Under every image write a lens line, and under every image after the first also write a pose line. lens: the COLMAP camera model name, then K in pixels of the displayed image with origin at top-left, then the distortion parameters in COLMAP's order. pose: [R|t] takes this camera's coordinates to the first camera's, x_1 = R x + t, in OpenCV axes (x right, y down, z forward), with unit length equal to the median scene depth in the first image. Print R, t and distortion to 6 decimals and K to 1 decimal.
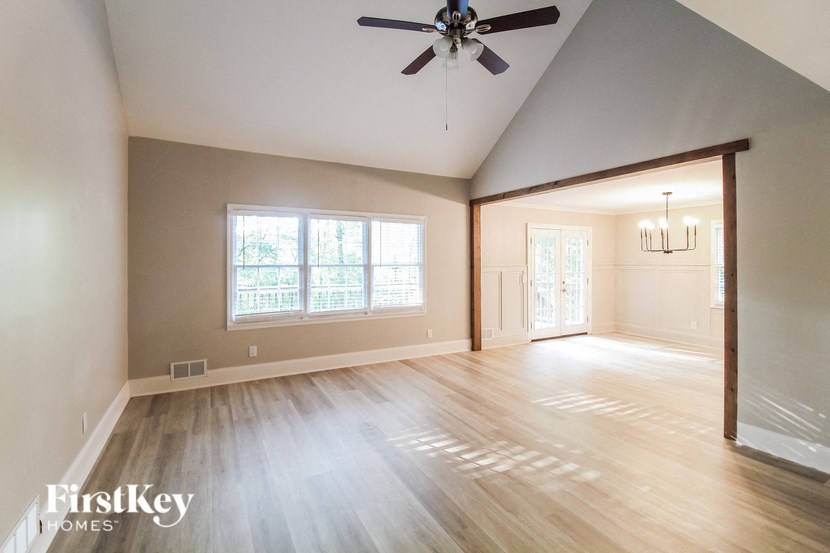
lens RADIAL K [[386.2, 0, 417.0], [0, 386.2, 263.7], [0, 0, 1]] dist [0.000725, -0.000002]
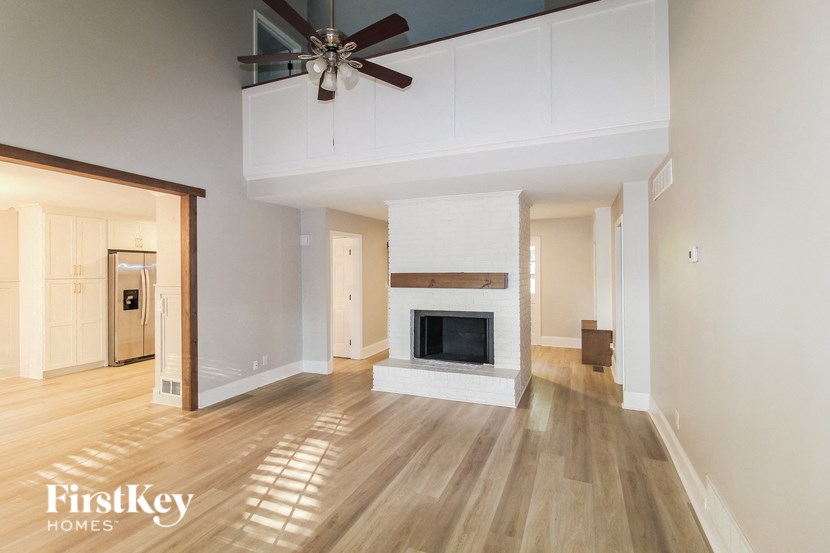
lens RADIAL K [[386.2, 0, 417.0], [0, 386.2, 263.7], [0, 0, 1]] dist [0.000725, -0.000002]
pose [[-0.624074, 0.022804, 0.781032, -0.725511], [0.013330, 0.999739, -0.018539, -0.013056], [-0.781251, -0.001159, -0.624216, 1.253541]]
